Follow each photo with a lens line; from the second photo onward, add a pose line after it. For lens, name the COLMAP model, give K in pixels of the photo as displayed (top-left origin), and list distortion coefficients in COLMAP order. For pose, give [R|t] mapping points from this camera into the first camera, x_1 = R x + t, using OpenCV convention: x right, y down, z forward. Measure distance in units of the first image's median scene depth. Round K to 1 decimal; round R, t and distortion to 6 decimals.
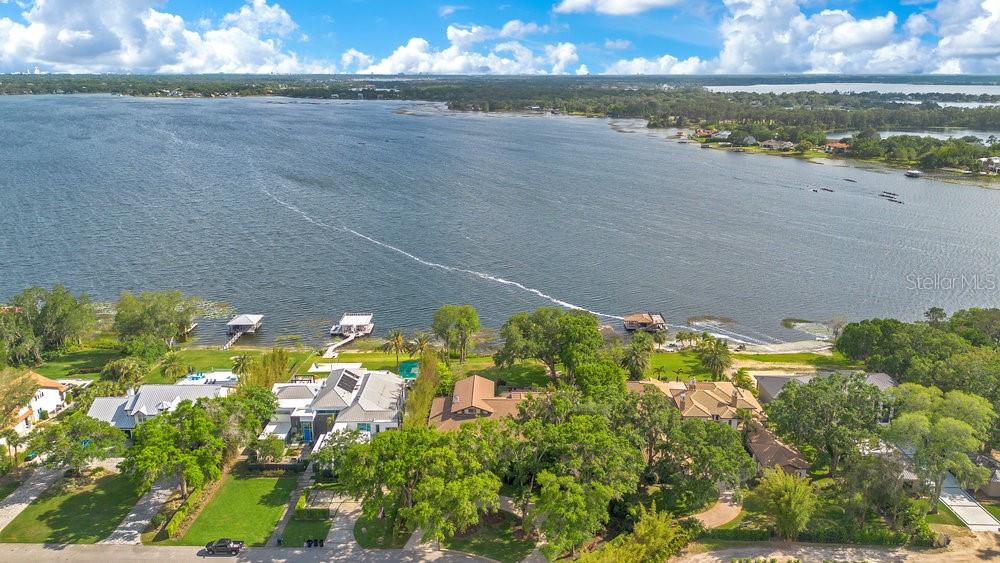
lens RADIAL K [[720.0, 0, 501.4], [0, 720.0, 244.0], [0, 0, 1]] dist [0.058541, -0.066062]
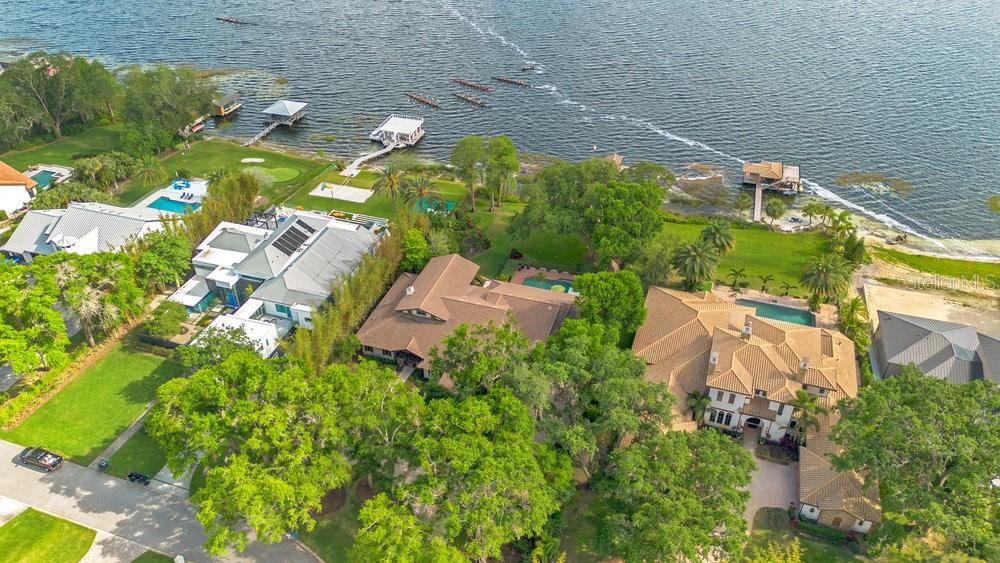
lens RADIAL K [[711.8, 0, 500.0], [0, 711.8, 281.5], [0, 0, 1]] dist [0.066804, -0.071929]
pose [[0.953877, 0.174355, -0.244374, 0.169332], [-0.067677, 0.917988, 0.390792, -0.071151], [0.292469, -0.356229, 0.887448, 0.317205]]
